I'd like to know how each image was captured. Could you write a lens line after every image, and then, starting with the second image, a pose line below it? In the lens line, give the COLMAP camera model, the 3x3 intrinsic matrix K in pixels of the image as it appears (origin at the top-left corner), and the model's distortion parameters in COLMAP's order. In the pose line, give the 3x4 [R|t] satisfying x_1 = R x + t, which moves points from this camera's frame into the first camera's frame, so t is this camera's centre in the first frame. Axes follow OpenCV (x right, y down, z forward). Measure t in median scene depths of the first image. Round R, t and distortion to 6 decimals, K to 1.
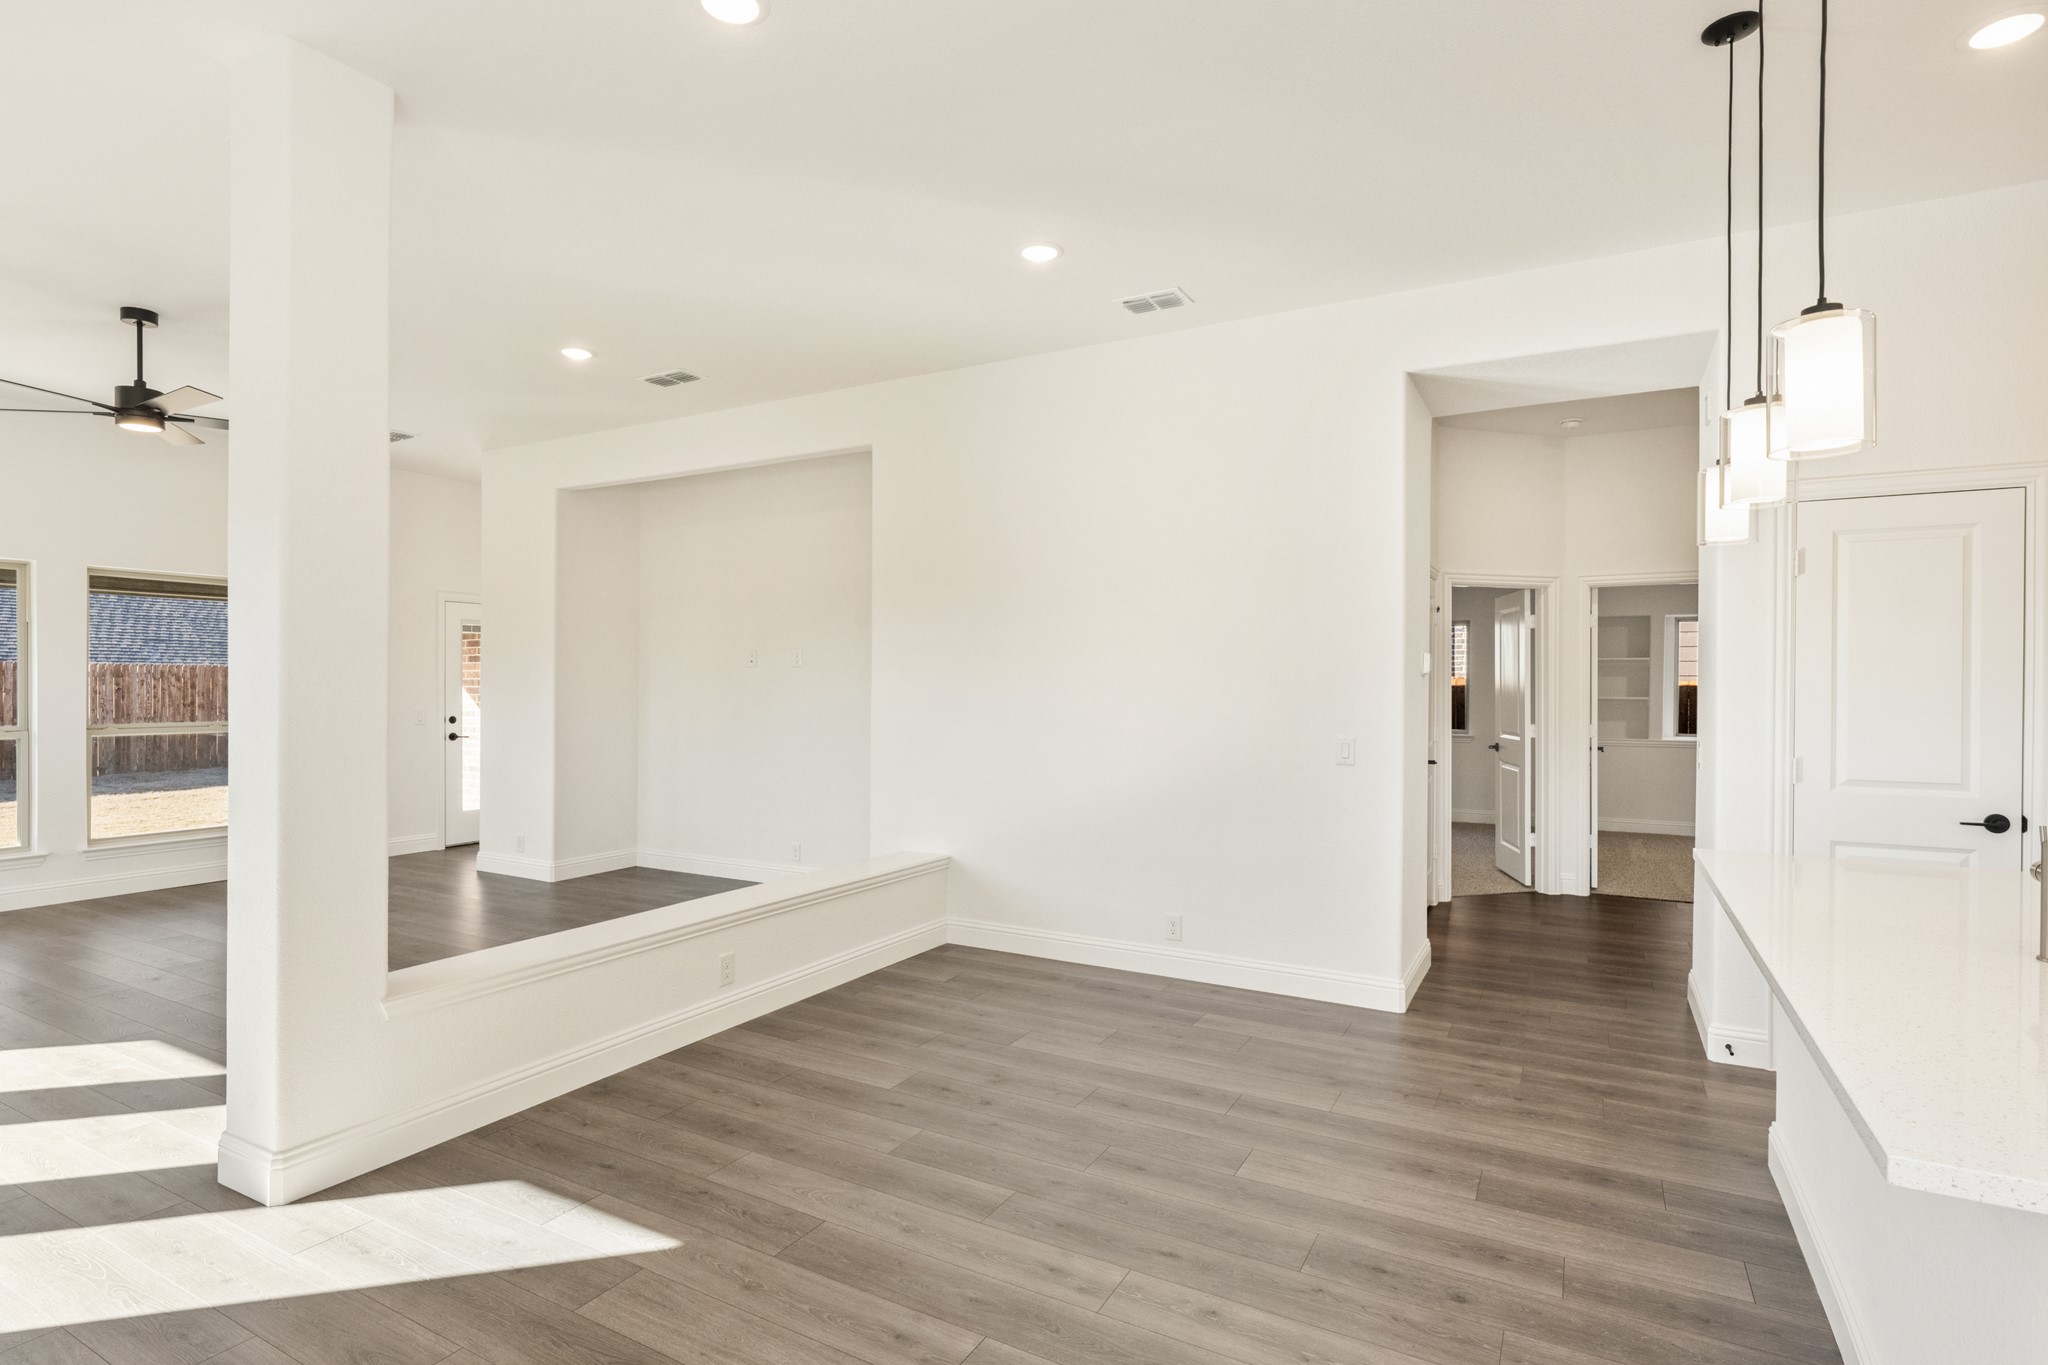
lens RADIAL K [[1026.1, 0, 1024.0], [0, 1026.1, 682.5], [0, 0, 1]] dist [-0.000950, 0.000039]
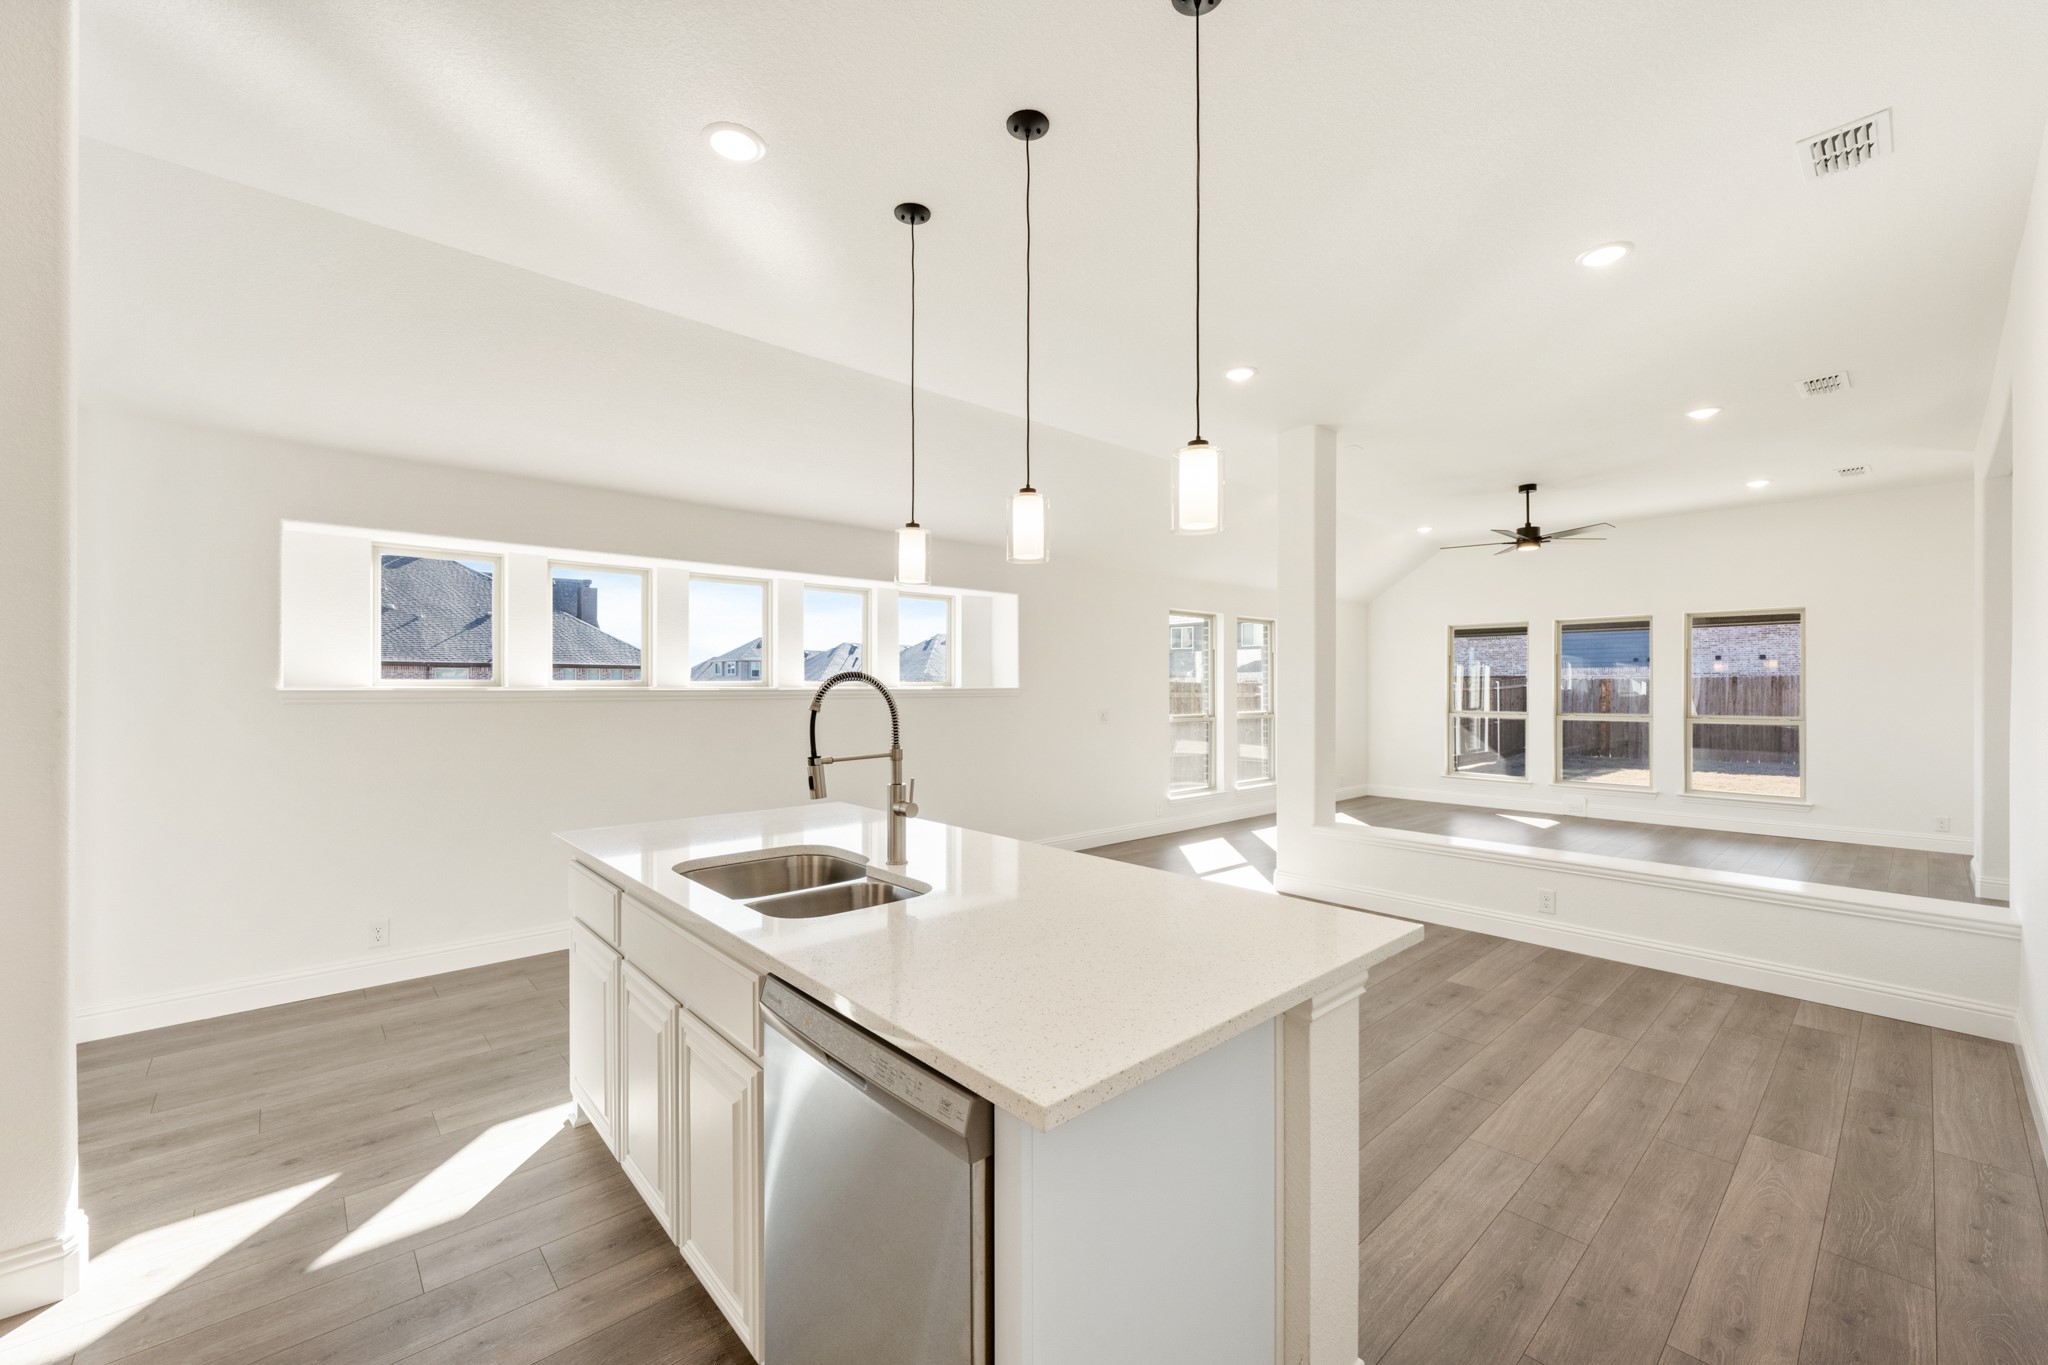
lens RADIAL K [[834.7, 0, 1027.0], [0, 834.7, 685.4], [0, 0, 1]] dist [-0.001936, -0.000270]
pose [[-0.319113, -0.004127, -0.947708, 0.885954], [-0.002636, 0.999991, -0.003467, 0.005044], [0.947713, 0.001391, -0.319121, 0.660387]]
